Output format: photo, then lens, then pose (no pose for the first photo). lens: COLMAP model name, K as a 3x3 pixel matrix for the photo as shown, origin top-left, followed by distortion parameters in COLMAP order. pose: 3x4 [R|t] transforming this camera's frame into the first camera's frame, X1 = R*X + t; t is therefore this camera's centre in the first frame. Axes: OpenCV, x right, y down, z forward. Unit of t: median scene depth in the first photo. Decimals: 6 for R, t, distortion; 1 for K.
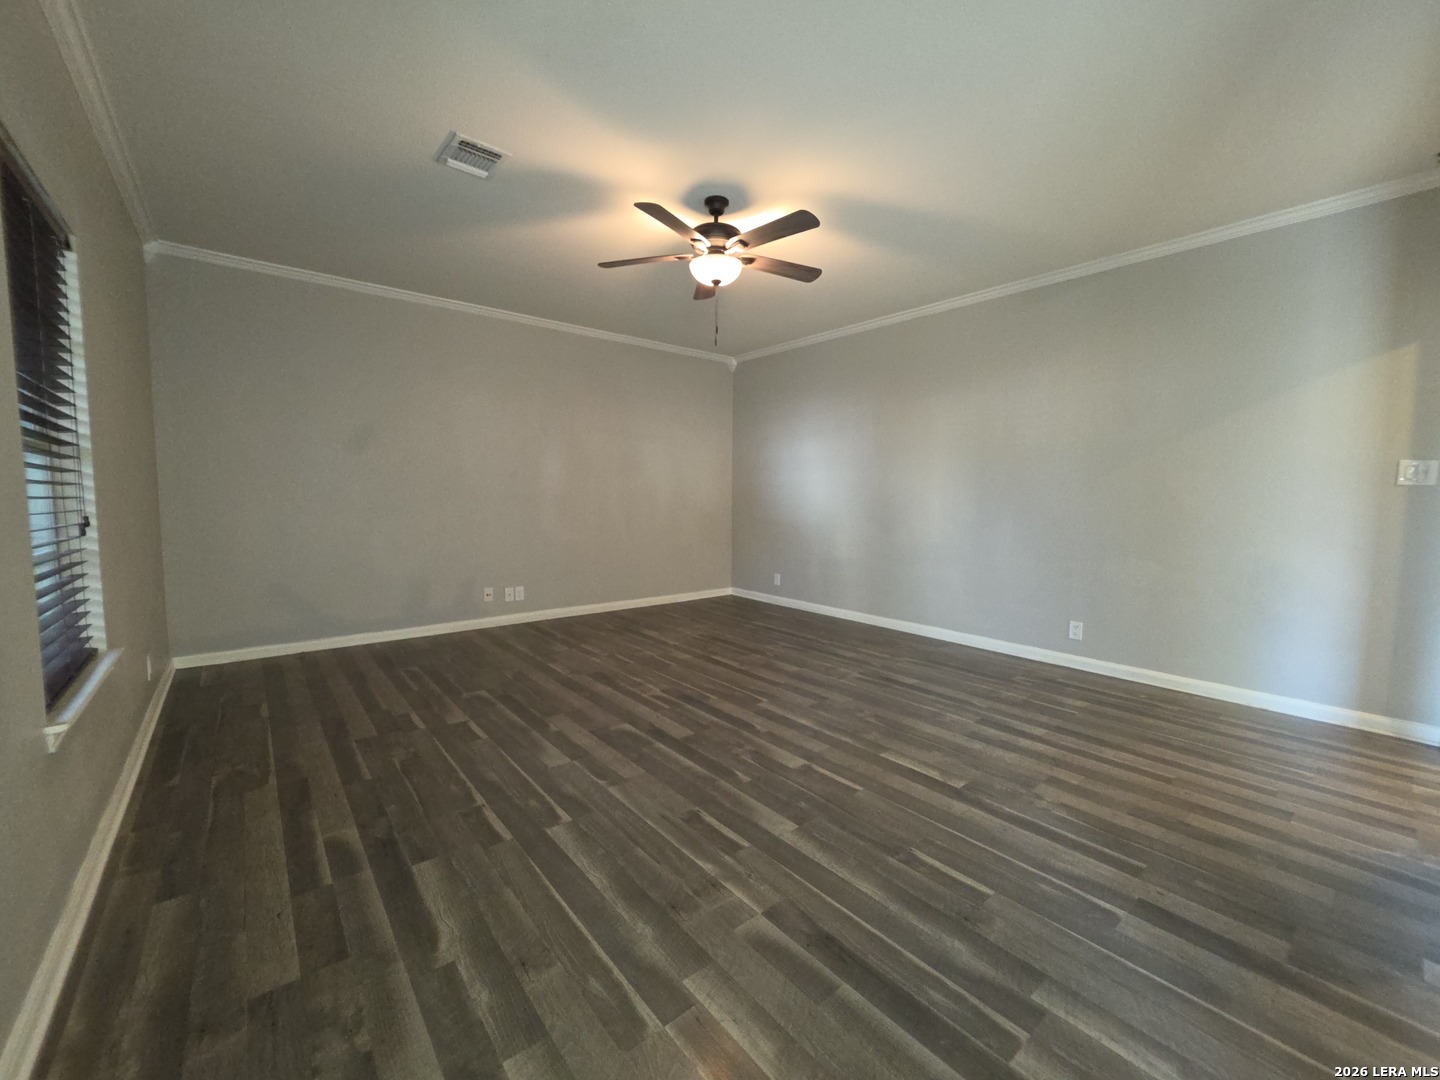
lens RADIAL K [[579.1, 0, 726.5], [0, 579.1, 538.4], [0, 0, 1]] dist [-0.008130, -0.000115]
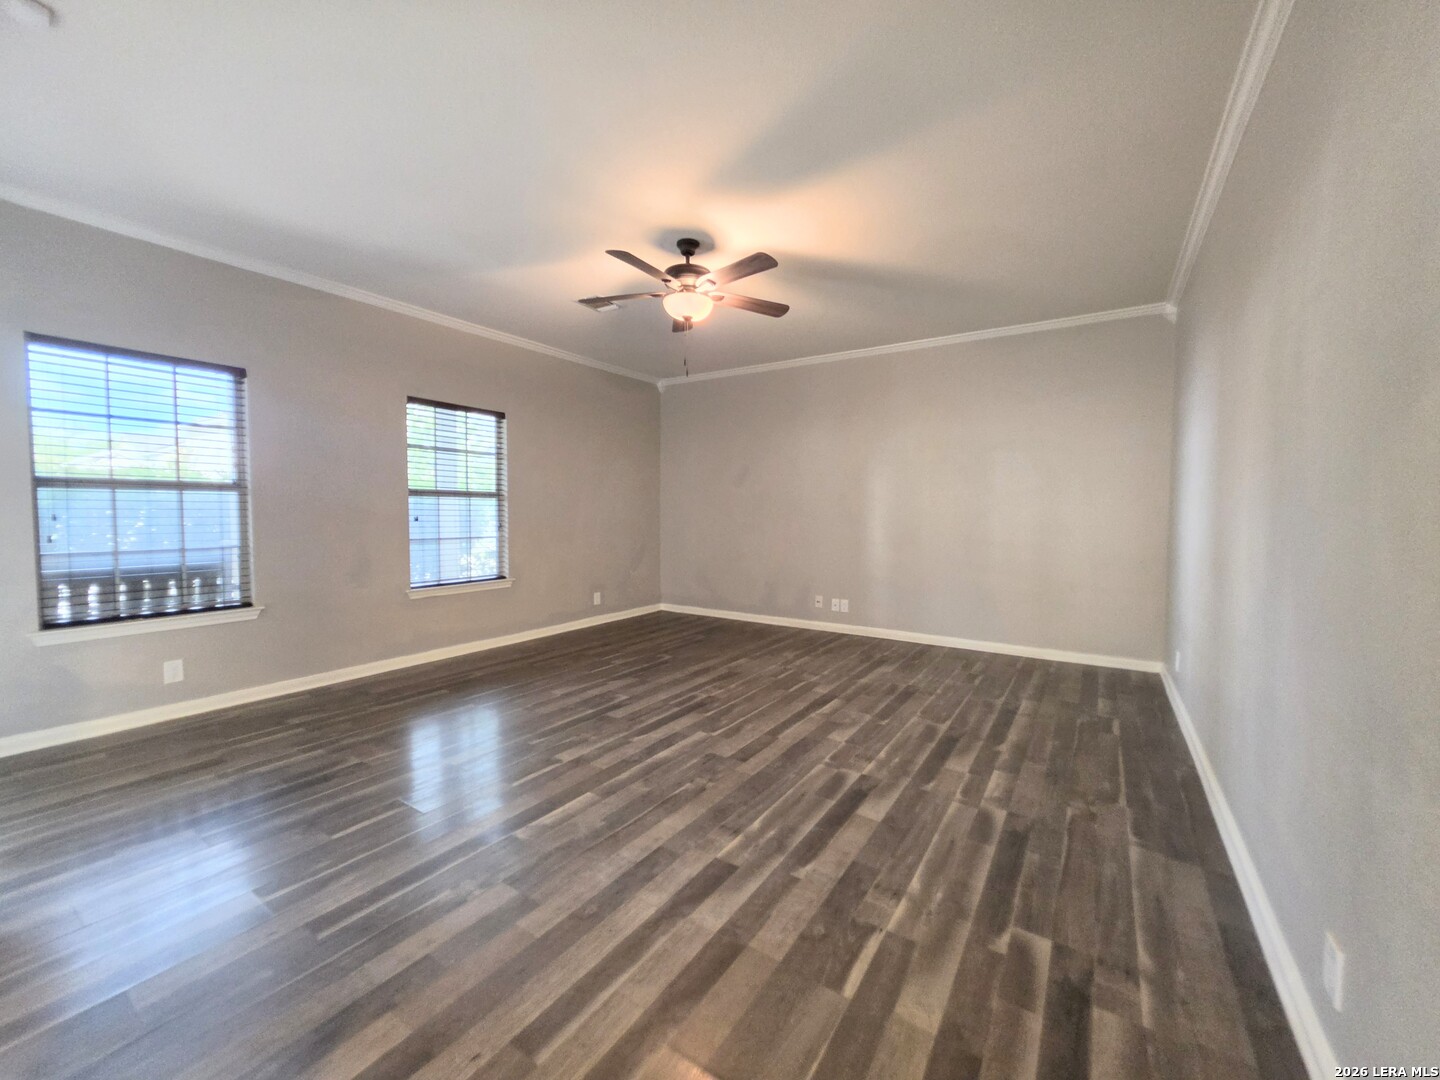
lens RADIAL K [[579.1, 0, 726.5], [0, 579.1, 538.4], [0, 0, 1]] dist [-0.008130, -0.000115]
pose [[0.290822, 0.041321, -0.955885, 1.012919], [-0.073732, 0.997064, 0.020669, -0.061968], [0.953932, 0.064468, 0.293014, 0.760886]]
